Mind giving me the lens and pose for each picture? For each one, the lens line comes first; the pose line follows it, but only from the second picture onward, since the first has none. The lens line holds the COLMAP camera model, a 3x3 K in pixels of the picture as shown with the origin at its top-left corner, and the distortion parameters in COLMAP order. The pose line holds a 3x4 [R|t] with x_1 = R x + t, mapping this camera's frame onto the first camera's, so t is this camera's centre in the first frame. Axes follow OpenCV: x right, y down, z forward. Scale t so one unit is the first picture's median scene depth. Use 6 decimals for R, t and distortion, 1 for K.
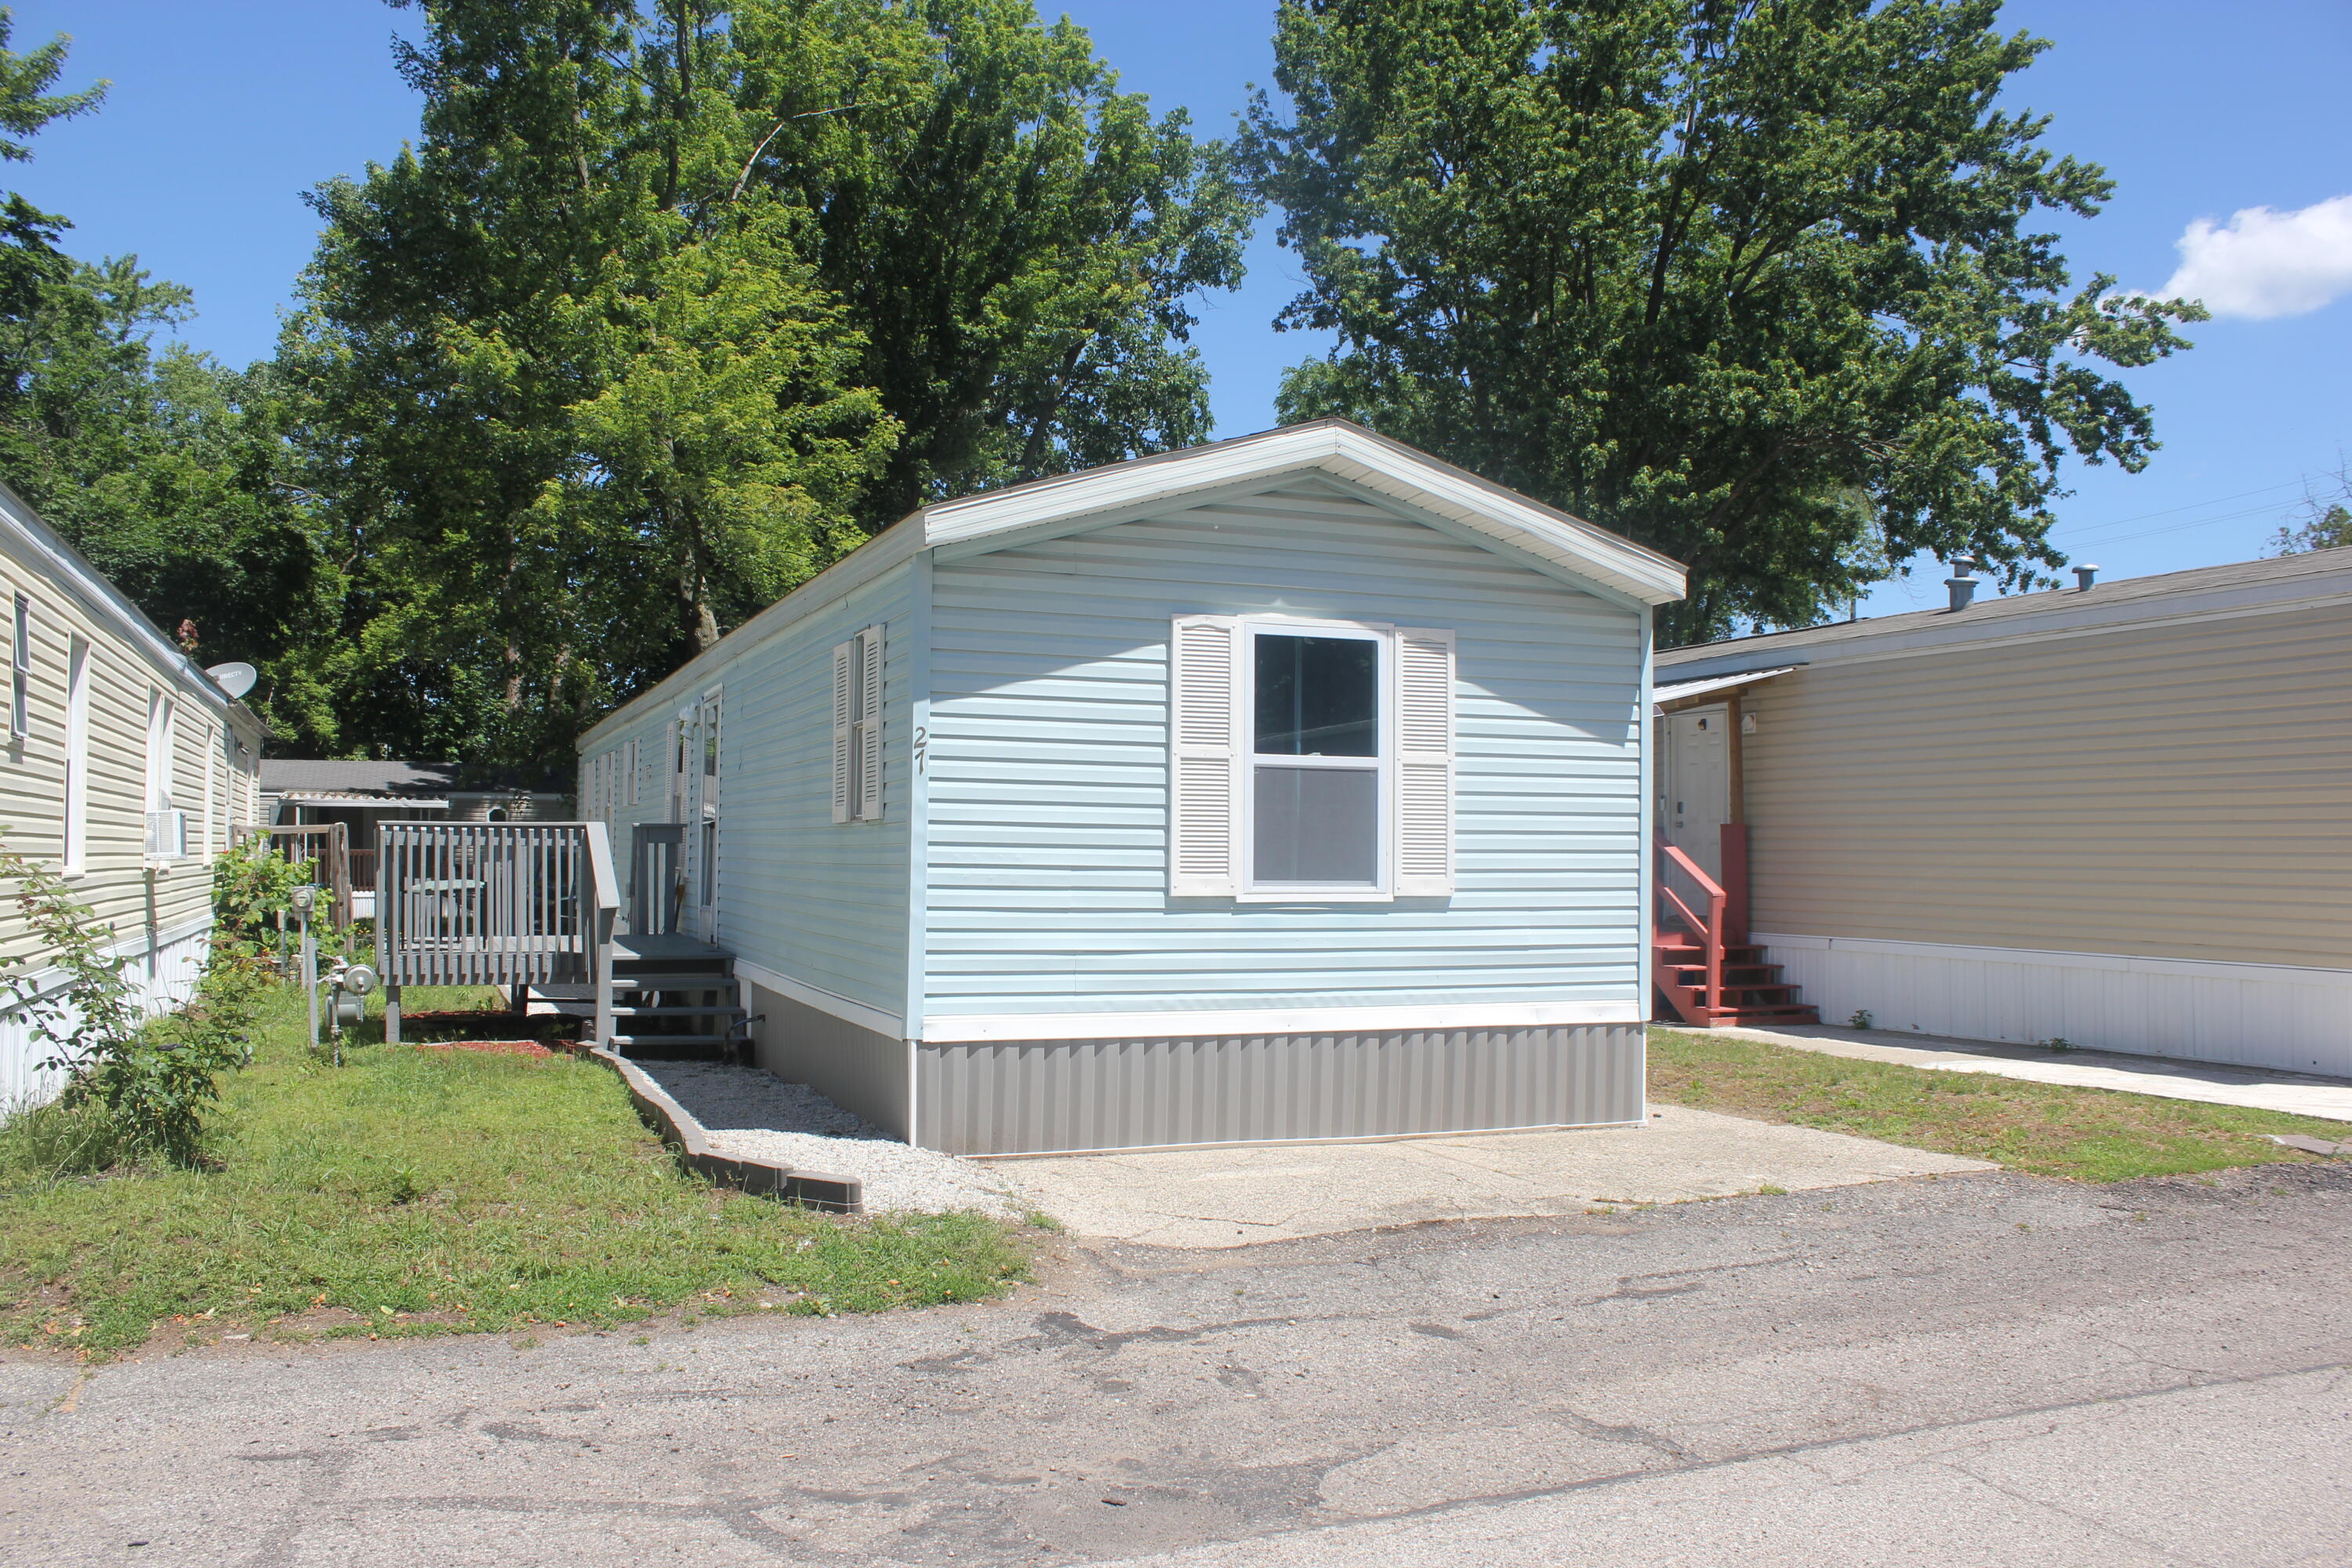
lens RADIAL K [[1942.1, 0, 1157.1], [0, 1942.1, 795.6], [0, 0, 1]] dist [-0.169181, 0.163527]
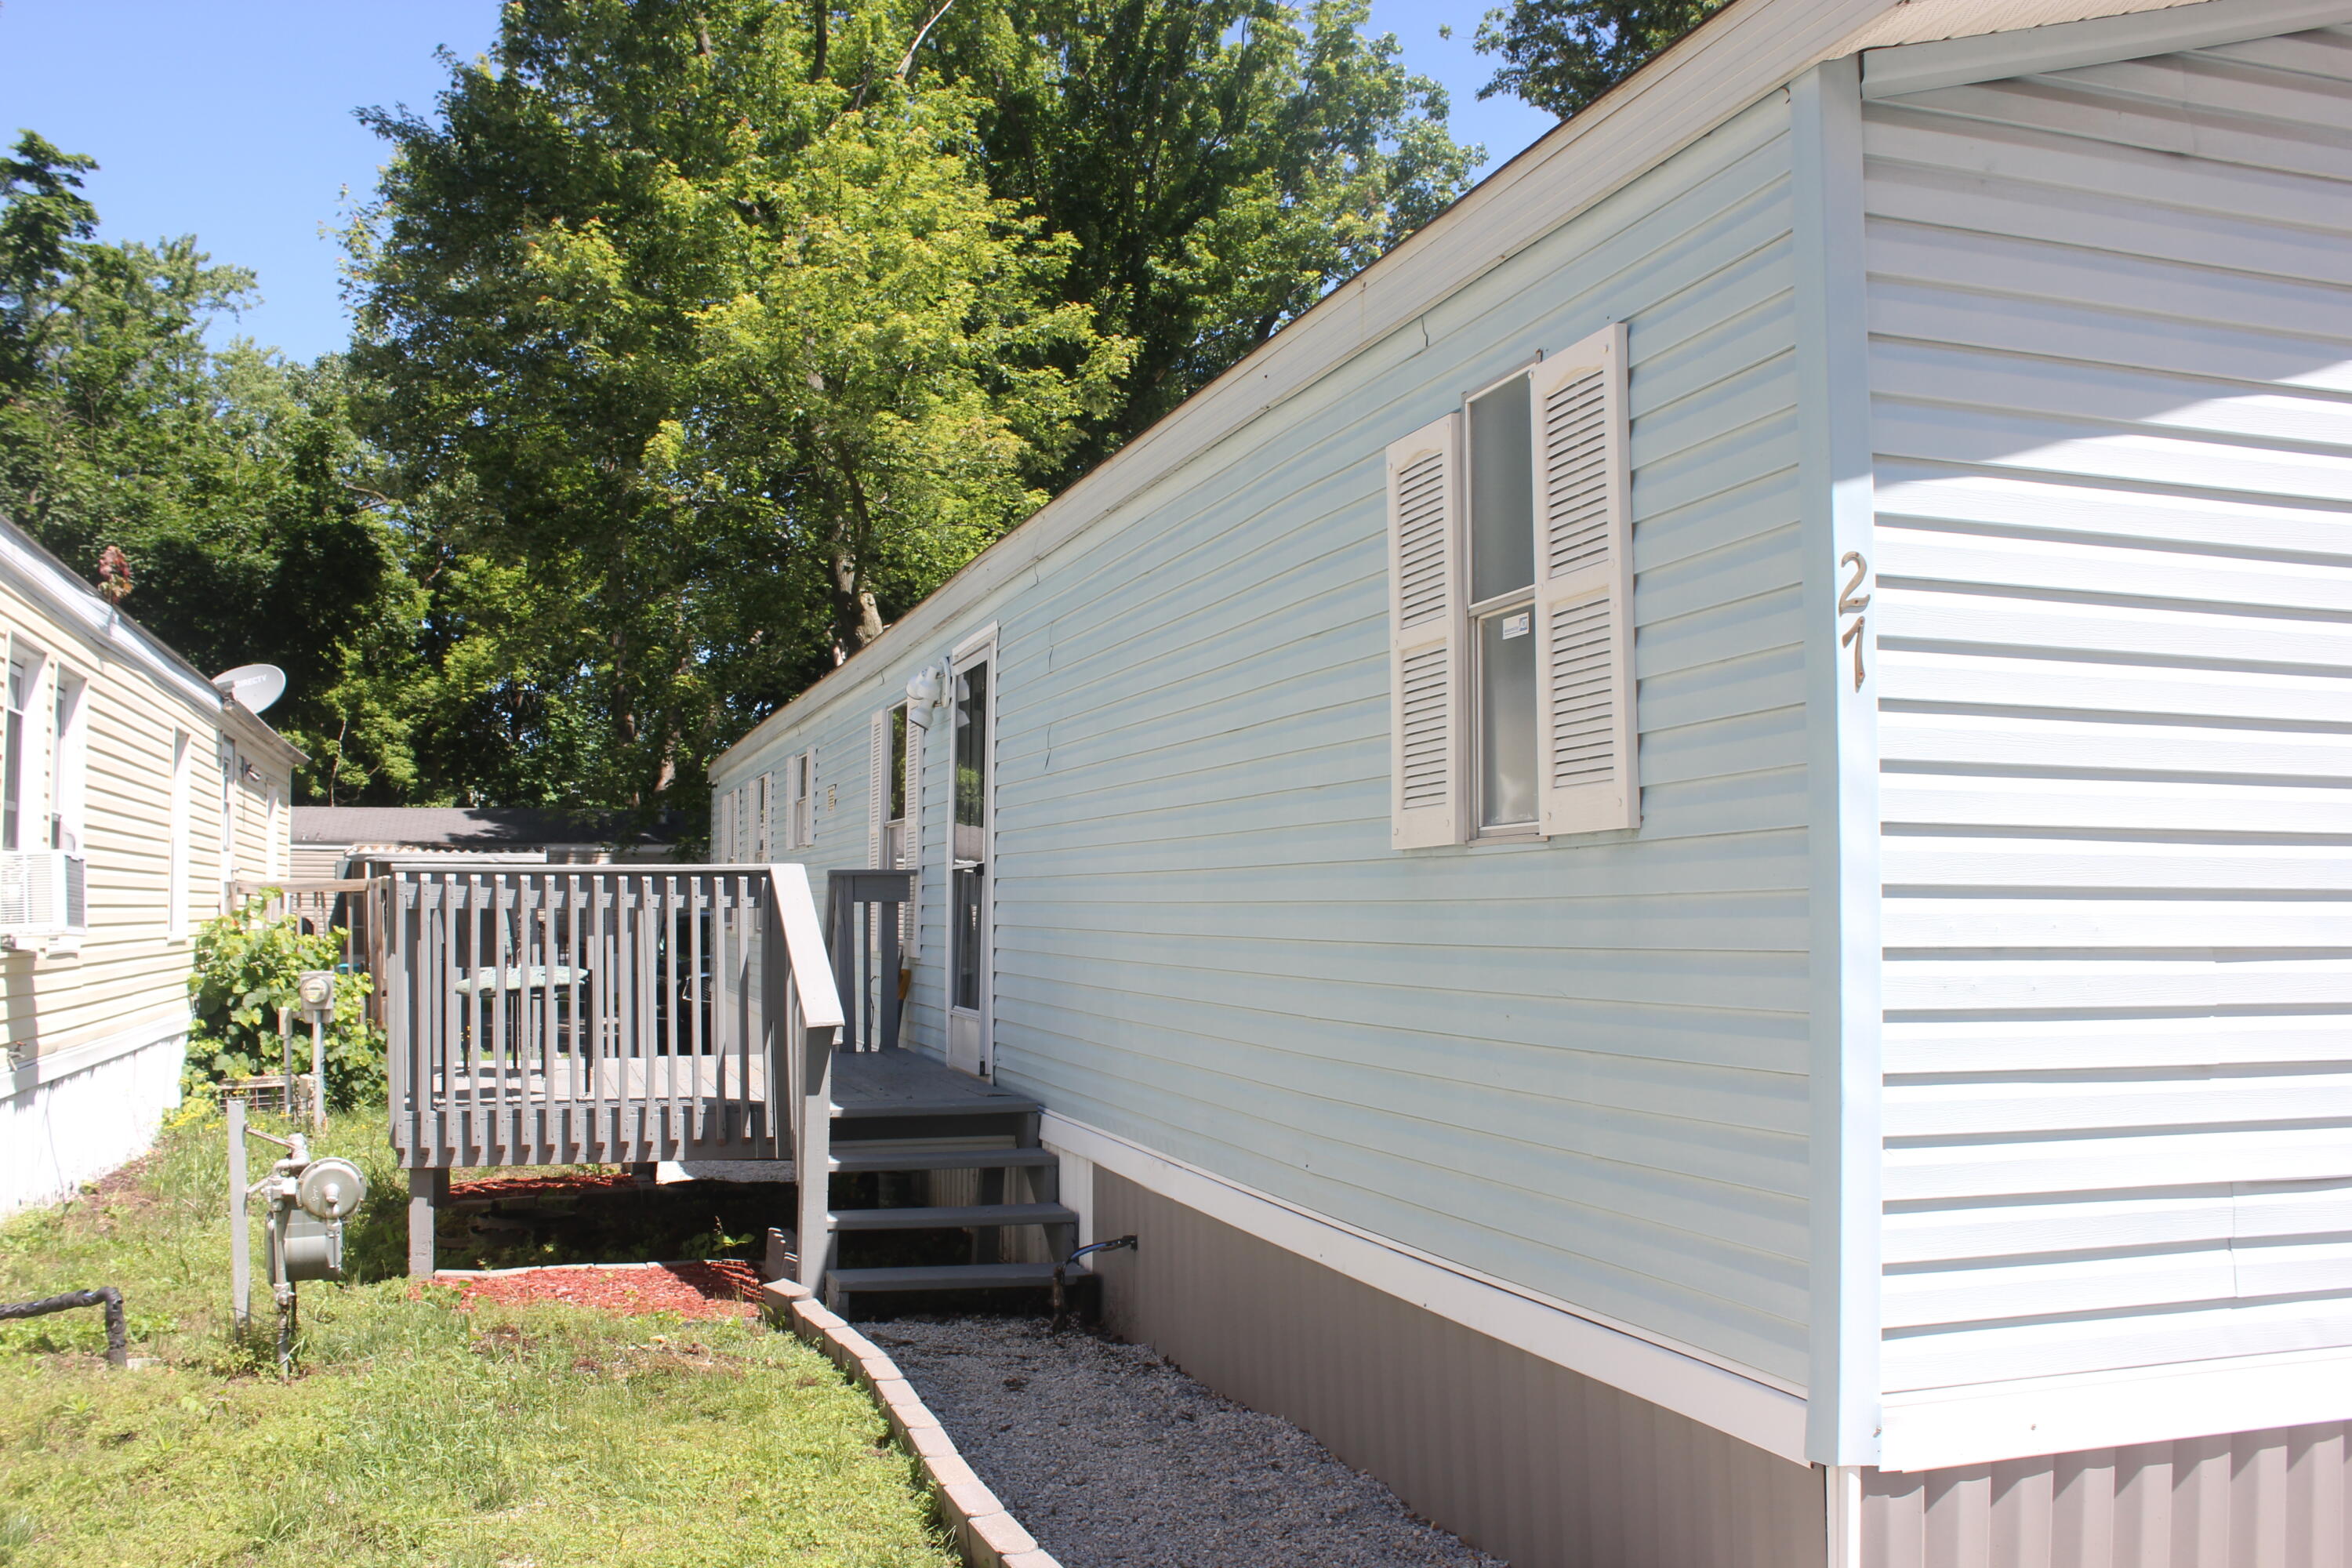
lens RADIAL K [[2080.5, 0, 1163.4], [0, 2080.5, 807.2], [0, 0, 1]] dist [-0.189768, 0.219790]
pose [[0.997782, -0.011216, -0.065622, -0.067968], [0.009909, 0.999747, -0.020205, 0.004896], [0.065832, 0.019510, 0.997640, 0.193270]]
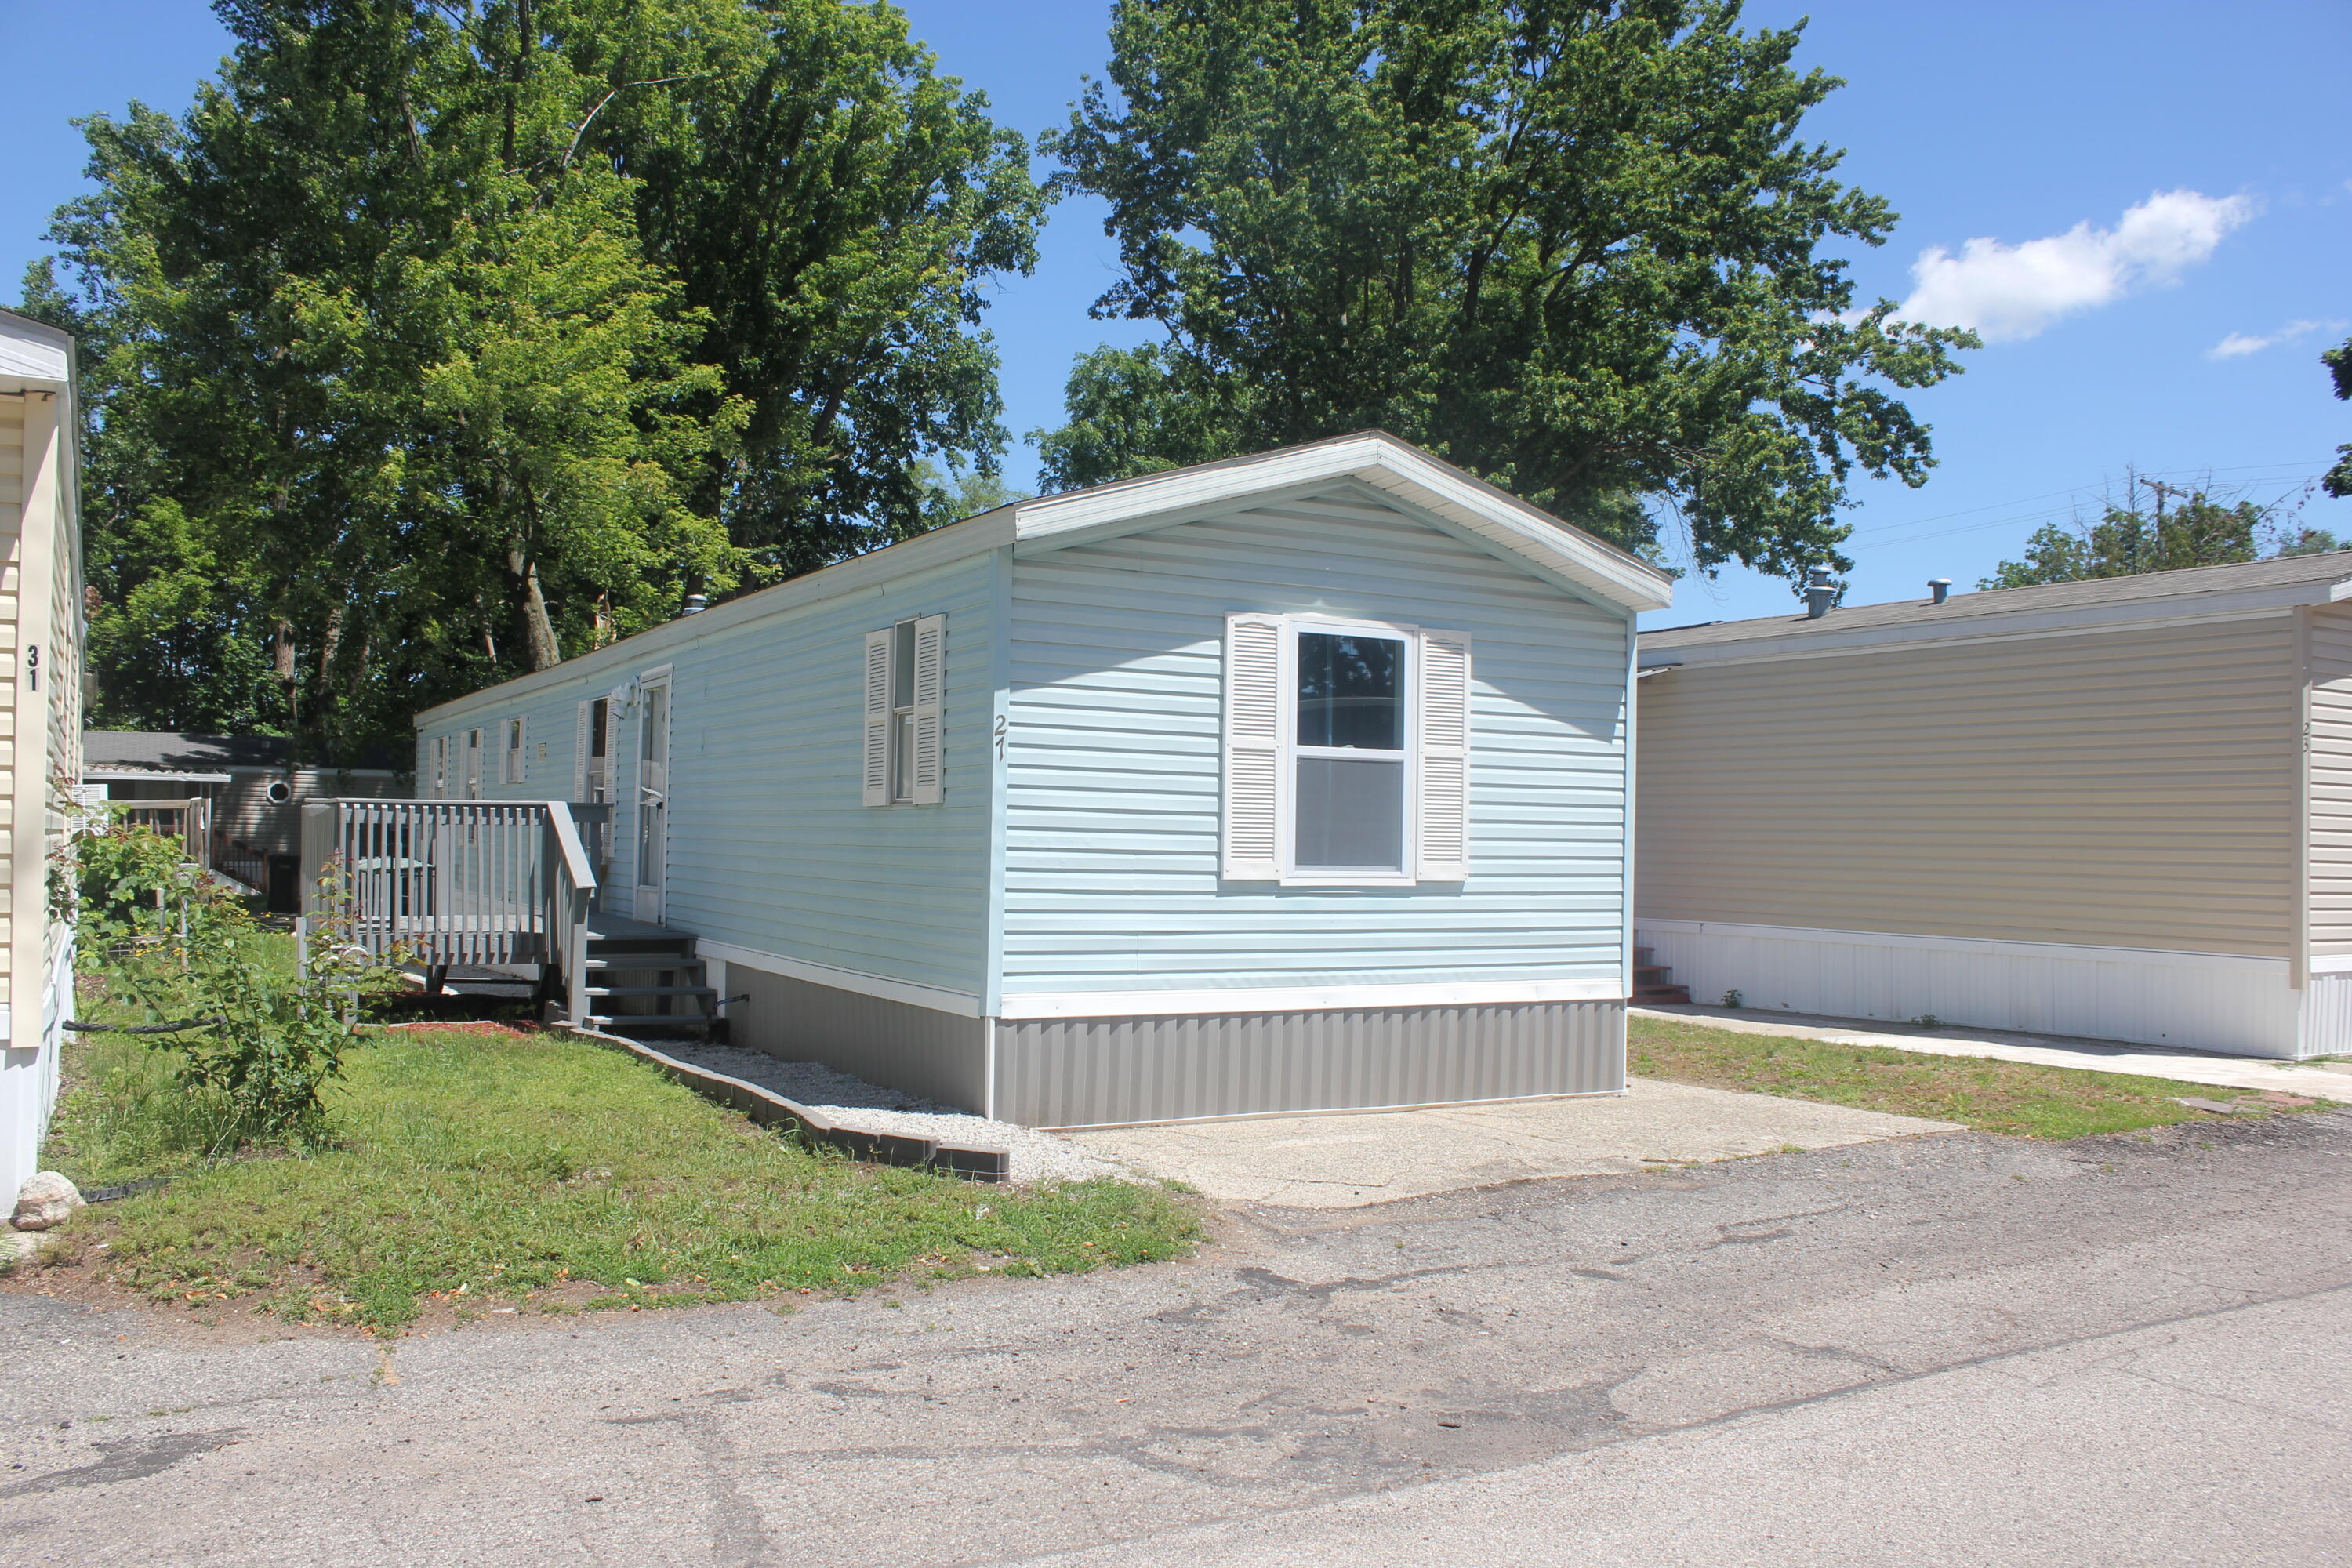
lens RADIAL K [[1942.1, 0, 1157.1], [0, 1942.1, 795.6], [0, 0, 1]] dist [-0.169181, 0.163527]
pose [[0.990850, 0.011539, 0.134475, -0.054692], [-0.012746, 0.999886, 0.008122, -0.000587], [-0.134366, -0.009761, 0.990884, -0.012172]]
